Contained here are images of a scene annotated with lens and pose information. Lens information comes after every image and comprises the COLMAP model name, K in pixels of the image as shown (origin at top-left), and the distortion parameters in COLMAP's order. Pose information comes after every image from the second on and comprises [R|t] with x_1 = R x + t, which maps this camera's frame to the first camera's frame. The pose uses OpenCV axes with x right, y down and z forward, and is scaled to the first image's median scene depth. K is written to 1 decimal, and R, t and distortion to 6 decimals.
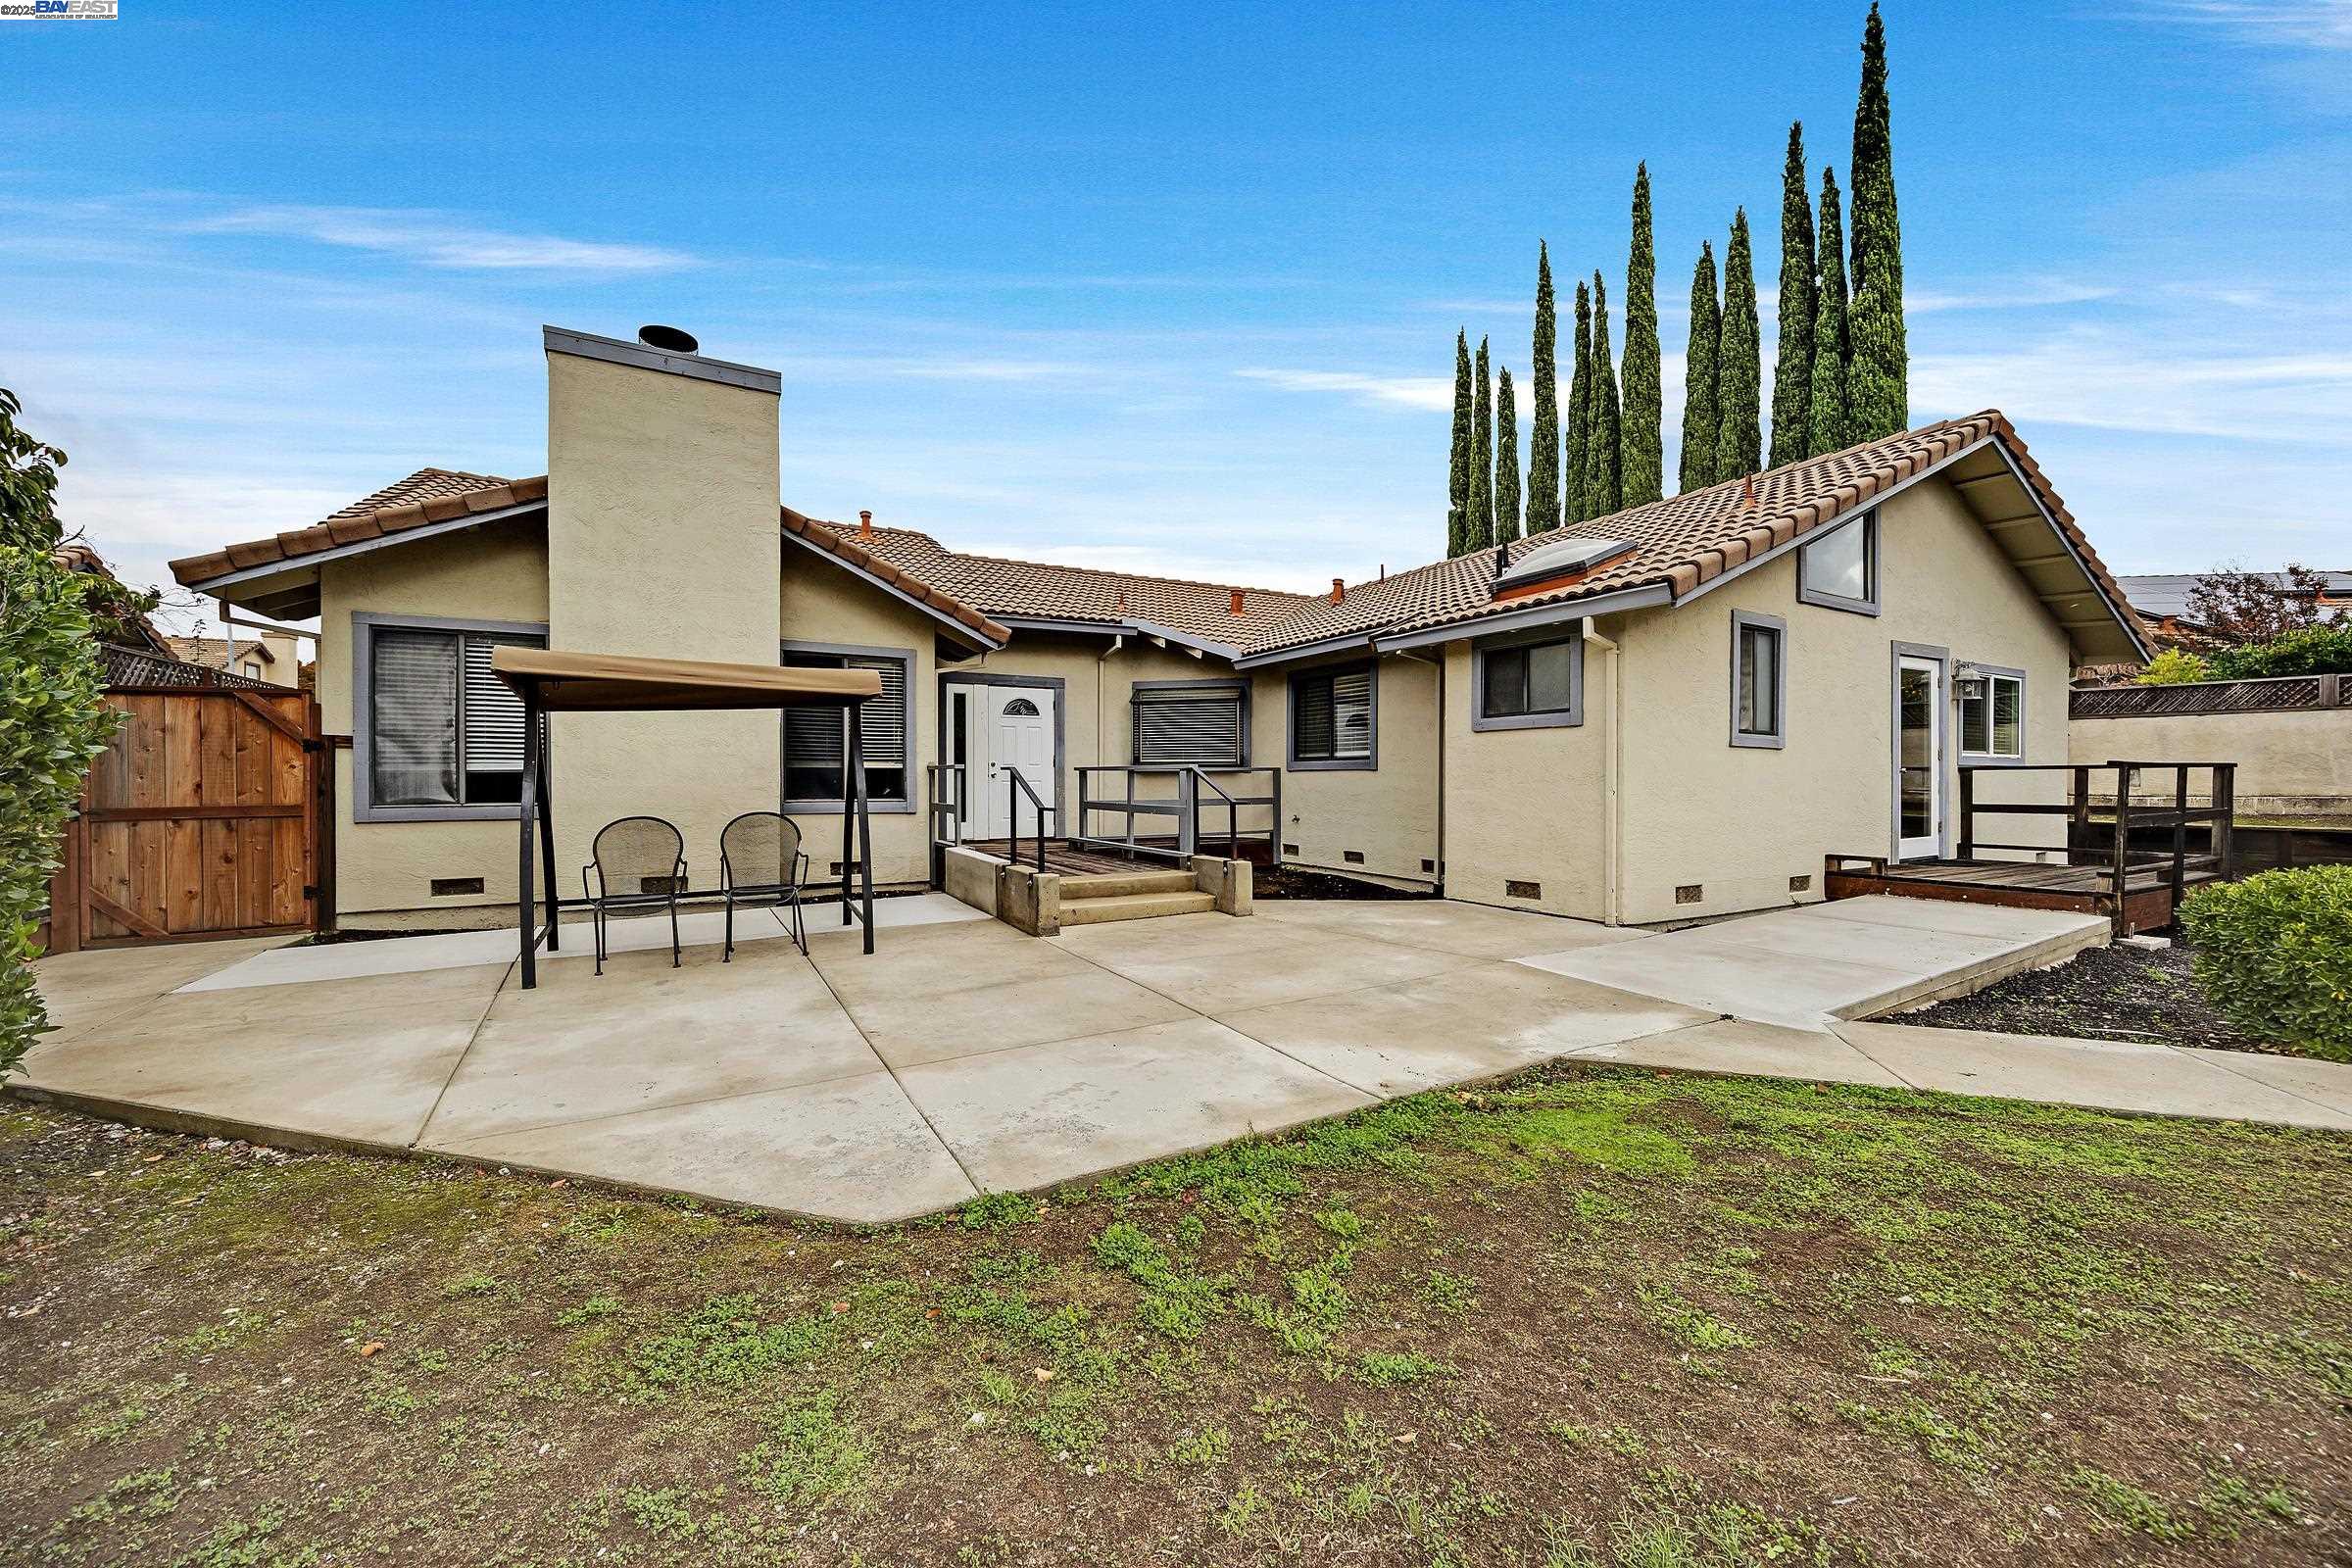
lens RADIAL K [[892.0, 0, 1166.6], [0, 892.0, 779.5], [0, 0, 1]] dist [-0.002755, -0.000079]
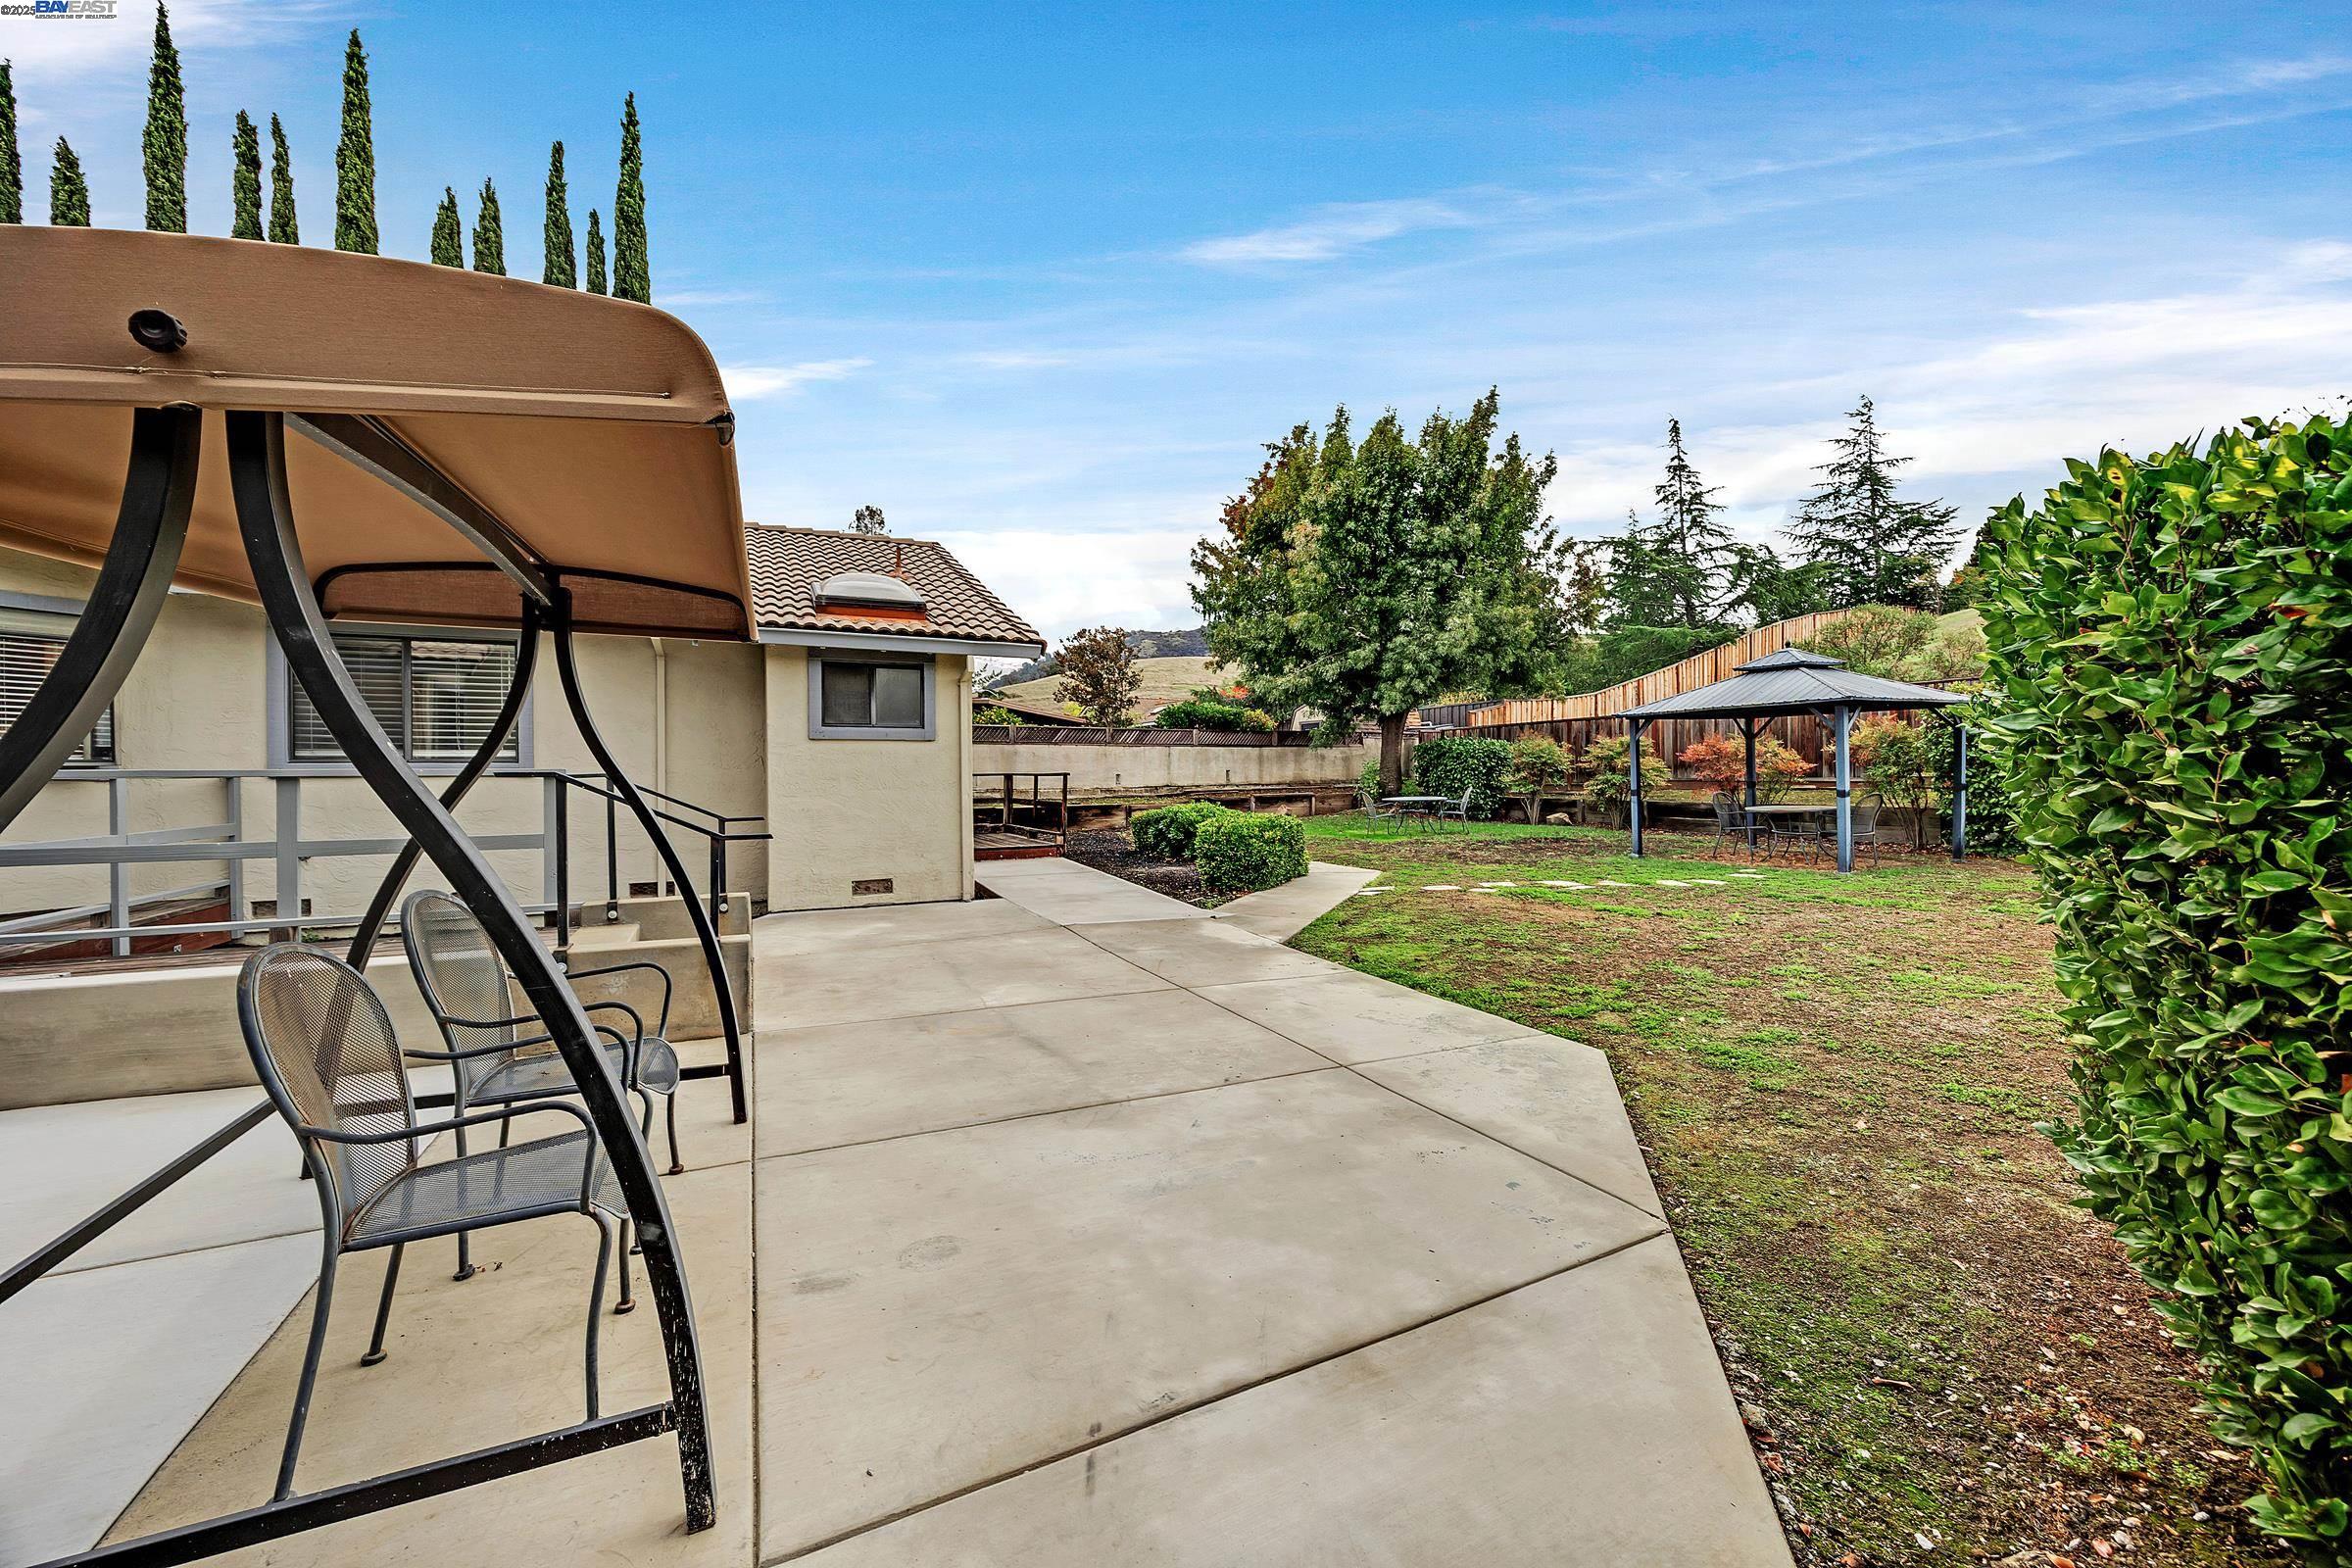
lens RADIAL K [[901.2, 0, 1180.6], [0, 901.2, 780.3], [0, 0, 1]] dist [0.001622, -0.000066]
pose [[0.066108, -0.007038, 0.997788, -1.238211], [0.011841, 0.999910, 0.006269, -0.016990], [-0.997742, 0.011400, 0.066186, 1.004709]]
